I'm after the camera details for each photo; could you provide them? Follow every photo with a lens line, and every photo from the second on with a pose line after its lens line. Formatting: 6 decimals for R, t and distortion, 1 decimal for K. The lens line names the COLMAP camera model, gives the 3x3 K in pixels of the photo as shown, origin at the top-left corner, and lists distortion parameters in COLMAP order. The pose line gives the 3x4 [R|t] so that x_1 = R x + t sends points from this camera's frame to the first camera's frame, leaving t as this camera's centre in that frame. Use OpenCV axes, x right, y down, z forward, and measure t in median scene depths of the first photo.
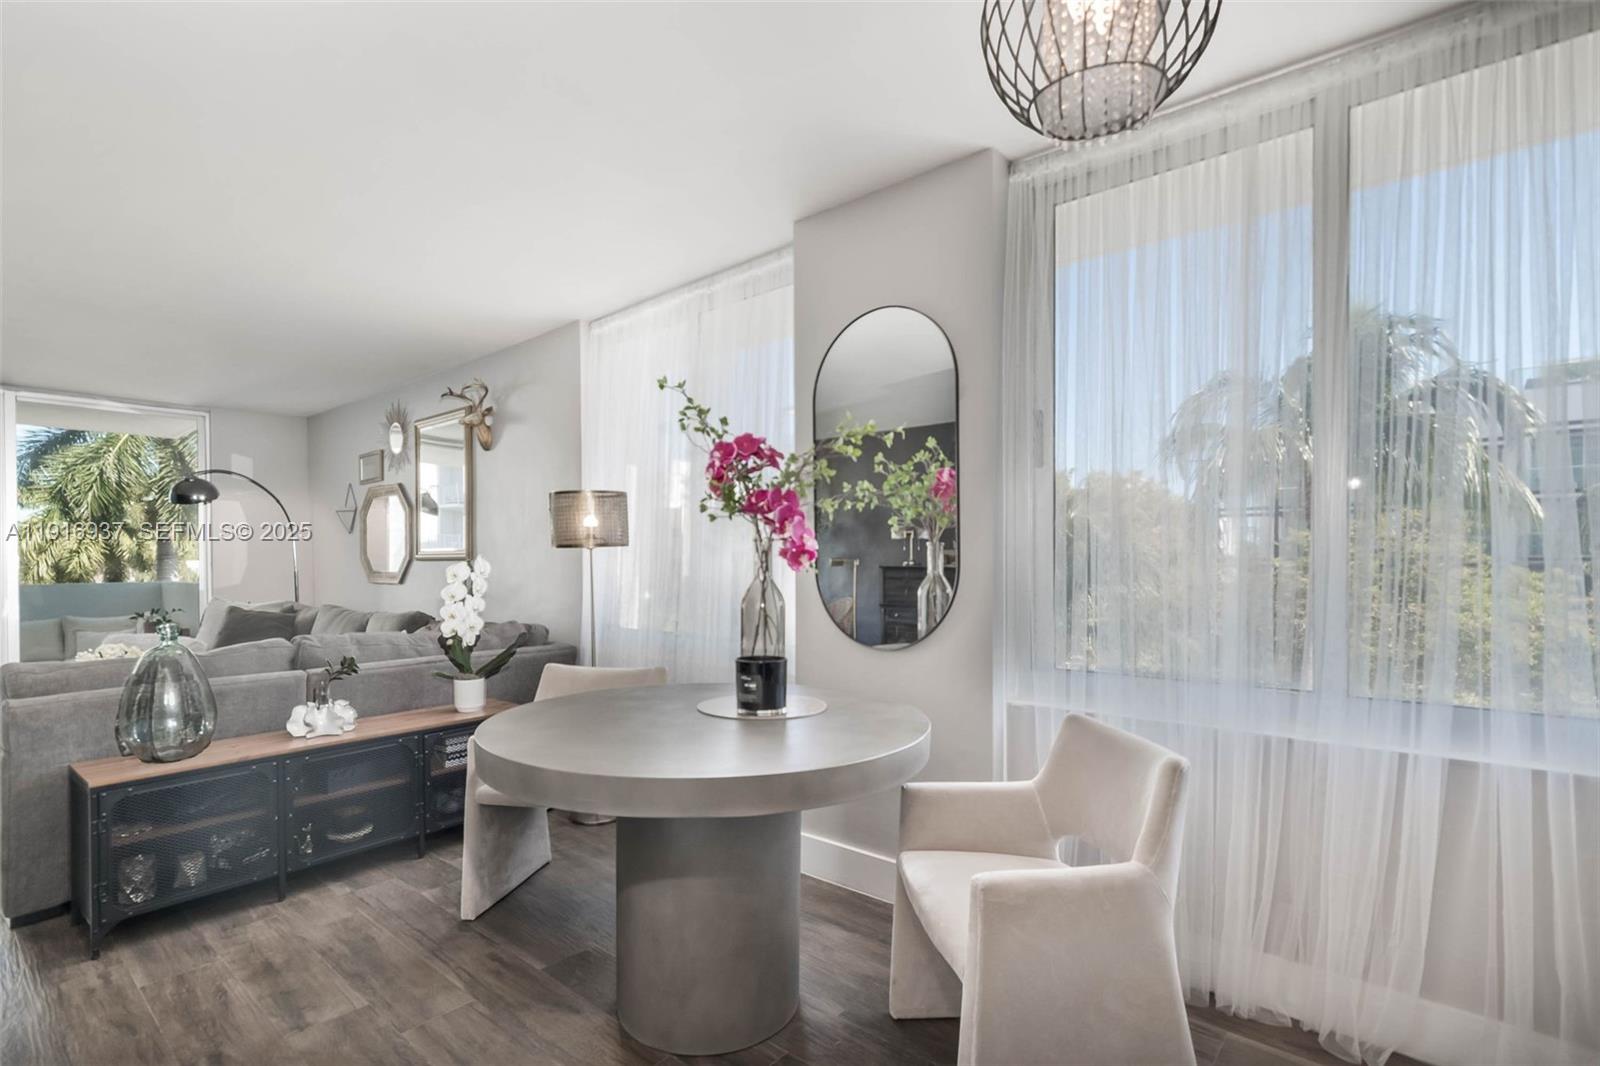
lens RADIAL K [[736.9, 0, 763.1], [0, 736.9, 566.8], [0, 0, 1]] dist [0.025065, 0.000833]
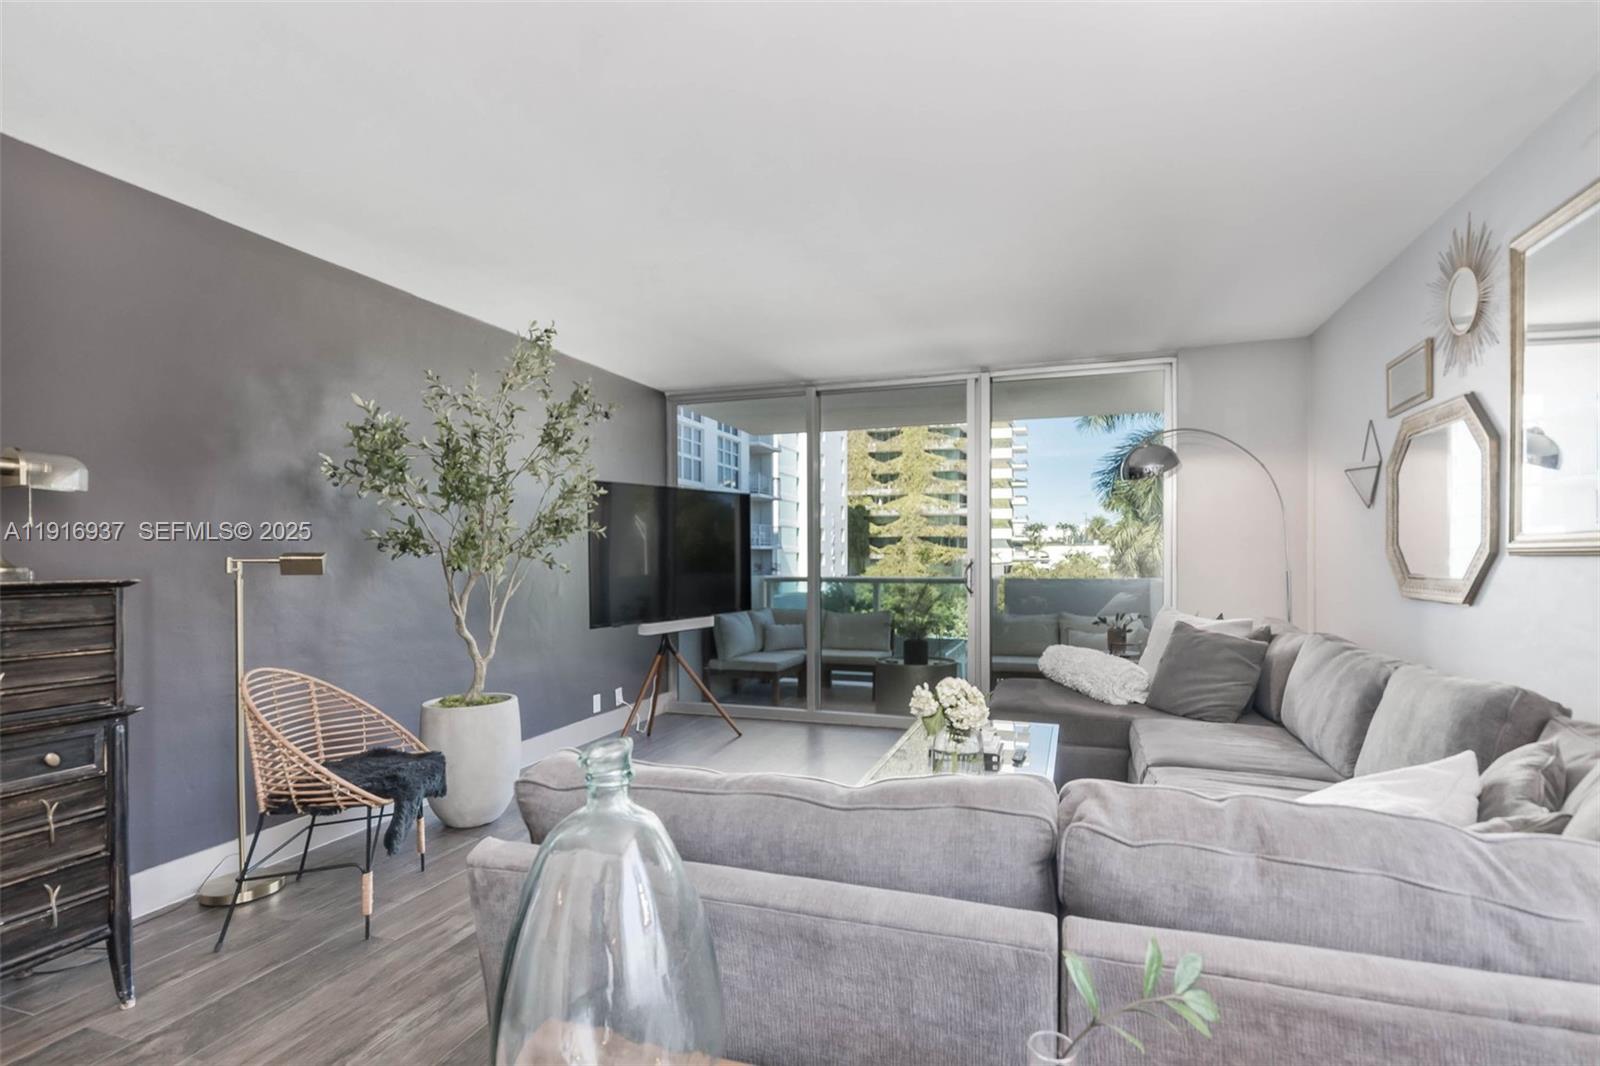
lens RADIAL K [[780.9, 0, 765.9], [0, 780.9, 562.3], [0, 0, 1]] dist [-0.019095, 0.000342]
pose [[0.358681, 0.011677, -0.933387, -0.177150], [-0.009913, 0.999913, 0.008700, -0.003850], [0.933408, 0.006132, 0.358765, 0.372748]]
